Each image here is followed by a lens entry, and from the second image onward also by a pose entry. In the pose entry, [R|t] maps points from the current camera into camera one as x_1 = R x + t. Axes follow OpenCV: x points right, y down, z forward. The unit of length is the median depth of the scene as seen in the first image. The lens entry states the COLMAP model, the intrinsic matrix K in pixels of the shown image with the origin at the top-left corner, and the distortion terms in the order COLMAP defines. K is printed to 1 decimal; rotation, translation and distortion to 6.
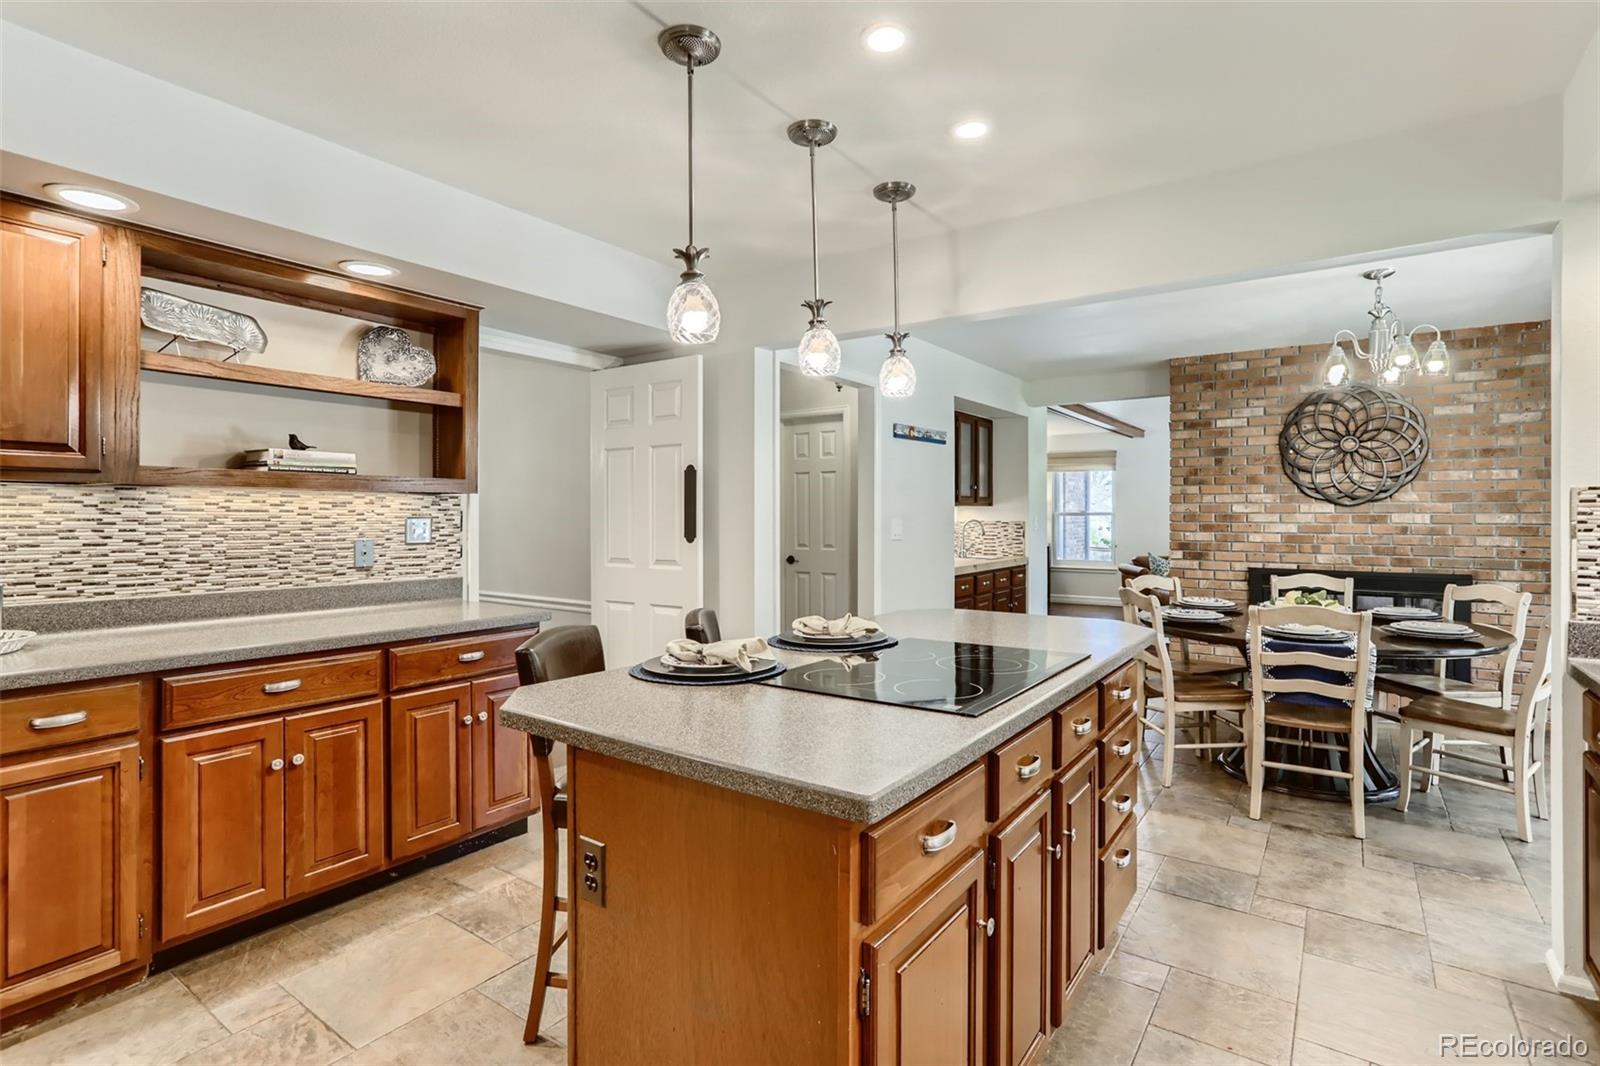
lens RADIAL K [[797.6, 0, 798.7], [0, 797.6, 520.4], [0, 0, 1]] dist [-0.014530, 0.002535]
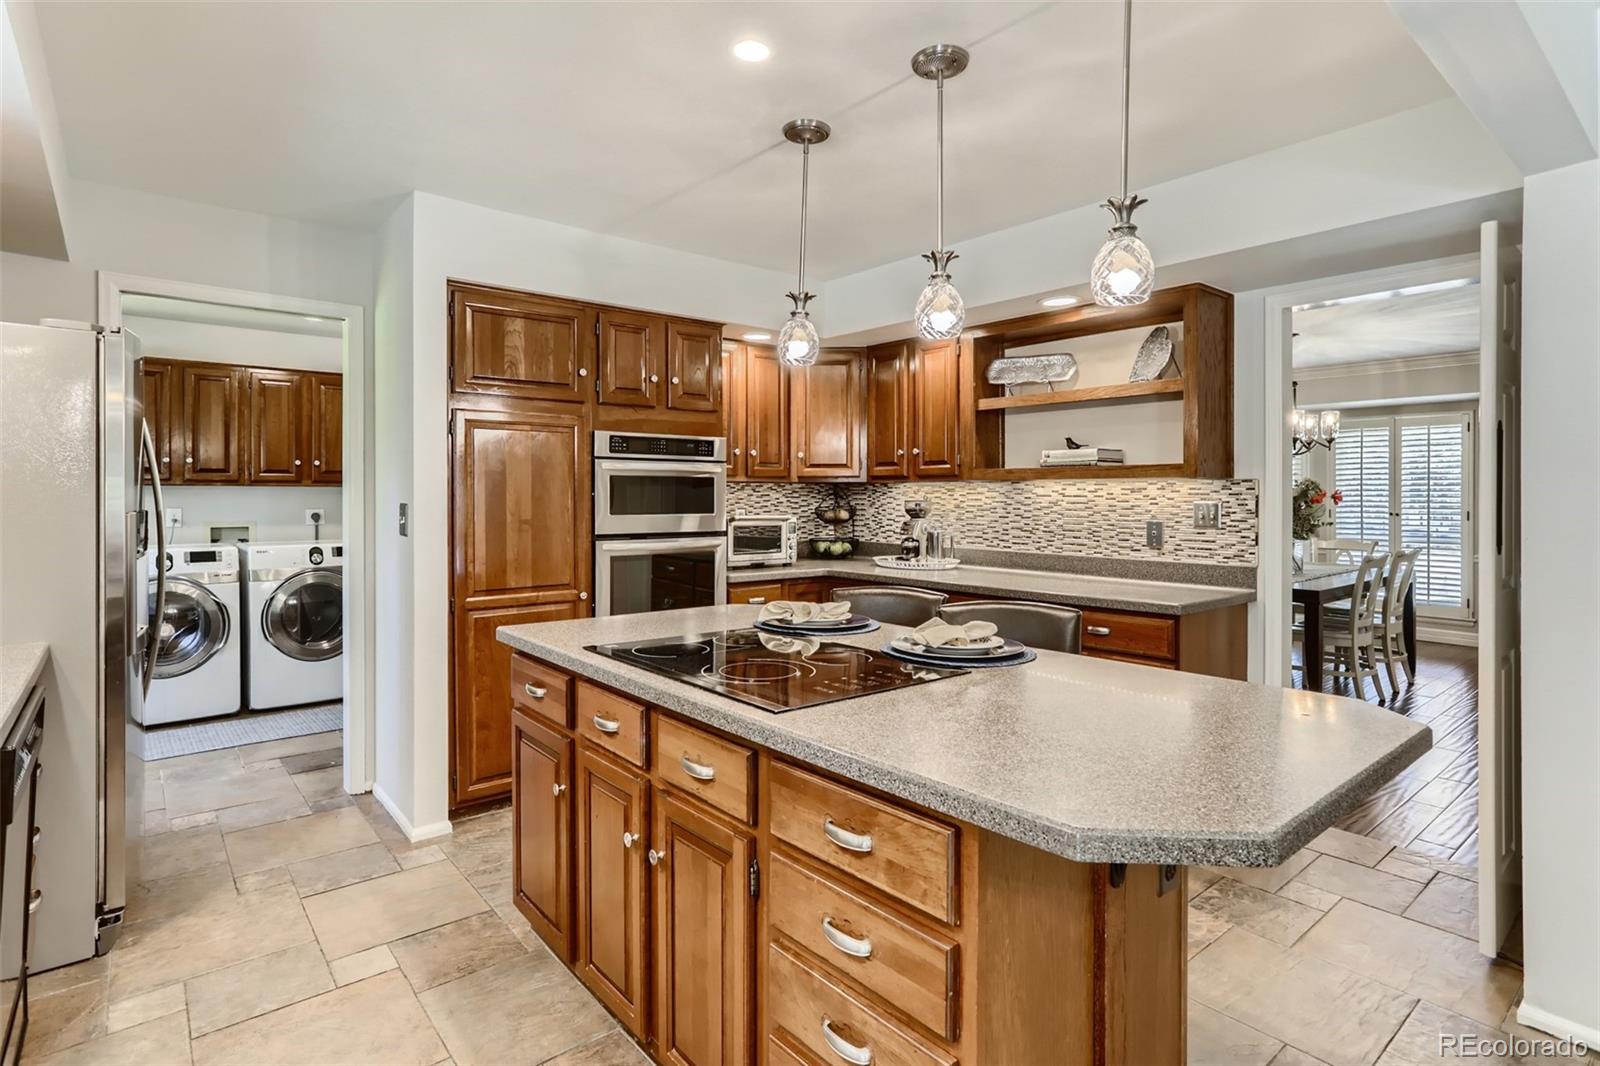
lens RADIAL K [[797.6, 0, 793.4], [0, 797.6, 500.7], [0, 0, 1]] dist [-0.014530, 0.002535]
pose [[-0.261937, -0.003646, -0.965078, 0.721727], [-0.013127, 0.999914, -0.000215, 0.002102], [0.964996, 0.012613, -0.261962, 0.868476]]
